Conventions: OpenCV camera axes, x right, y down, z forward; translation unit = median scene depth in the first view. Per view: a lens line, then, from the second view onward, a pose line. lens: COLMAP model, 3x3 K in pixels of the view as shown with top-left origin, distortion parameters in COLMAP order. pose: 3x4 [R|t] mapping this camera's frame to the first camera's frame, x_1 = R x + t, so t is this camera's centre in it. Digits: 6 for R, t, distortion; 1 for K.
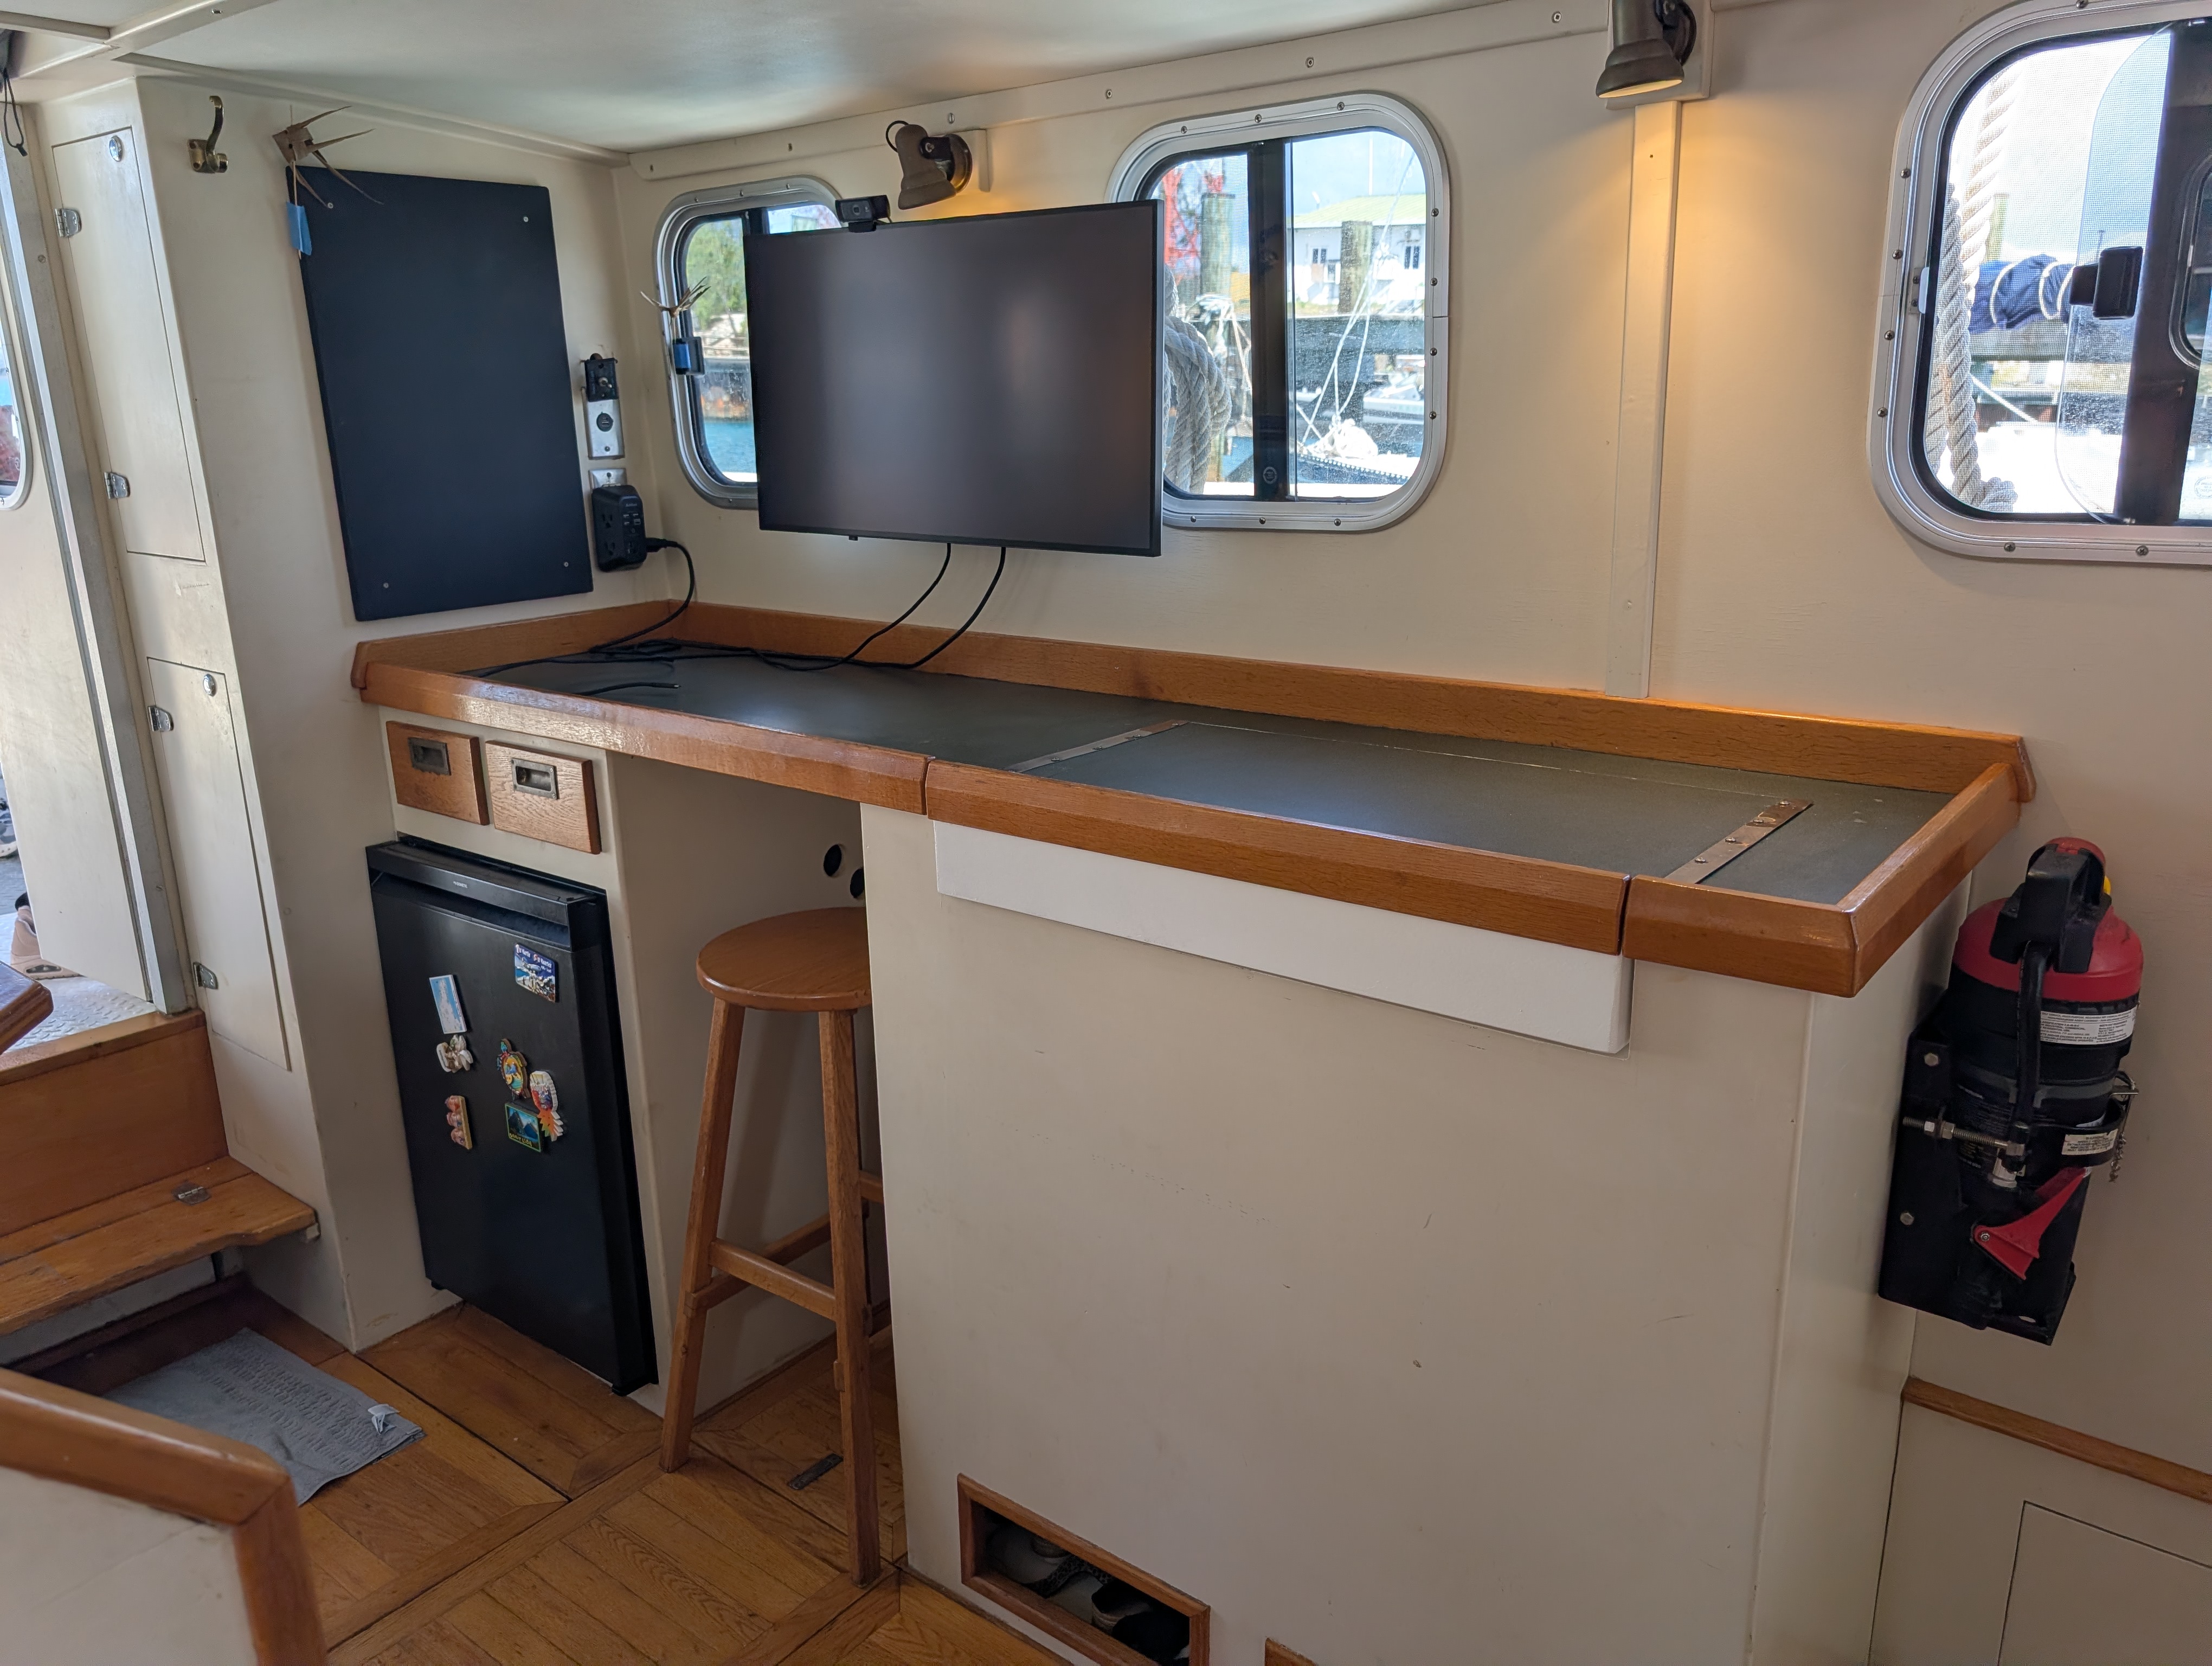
lens RADIAL K [[1605.7, 0, 1108.7], [0, 1605.7, 833.7], [0, 0, 1]] dist [0.006313, -0.010234]
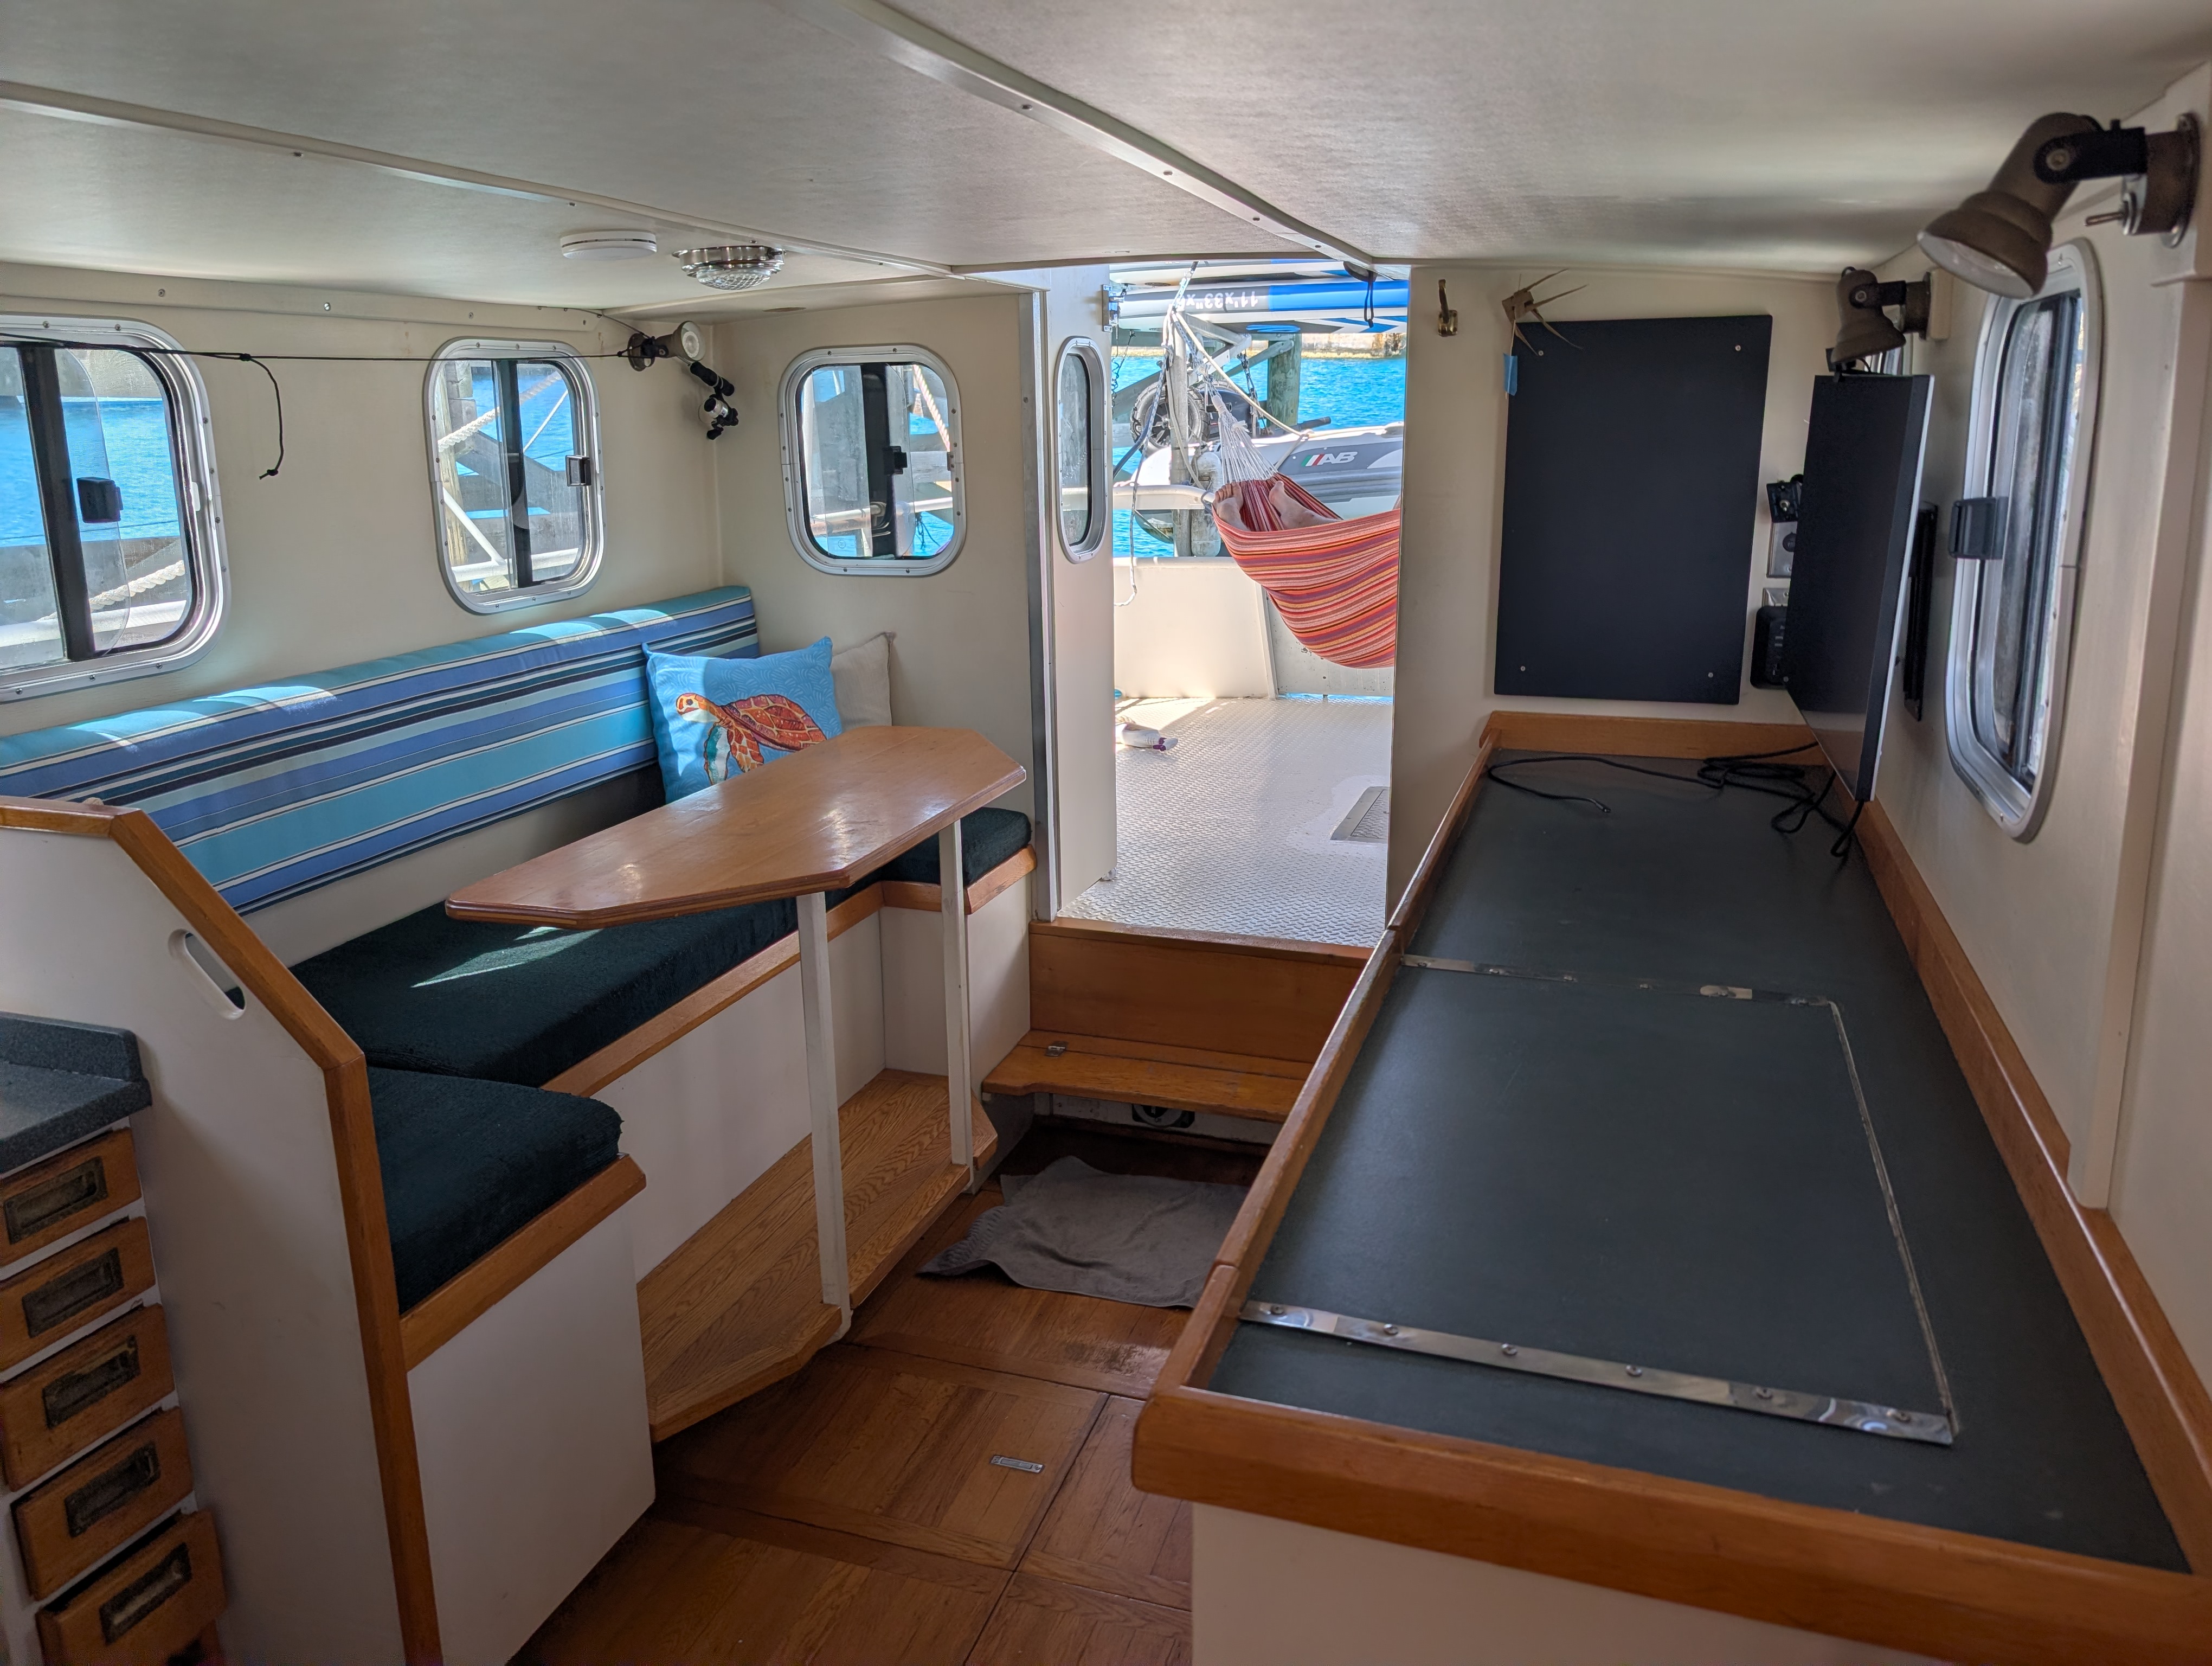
lens RADIAL K [[1605.7, 0, 1104.4], [0, 1605.7, 832.6], [0, 0, 1]] dist [0.006313, -0.010234]
pose [[0.338208, 0.262212, -0.903803, 0.576612], [-0.245531, 0.951721, 0.184235, -0.193825], [0.908477, 0.159602, 0.386261, 0.306380]]
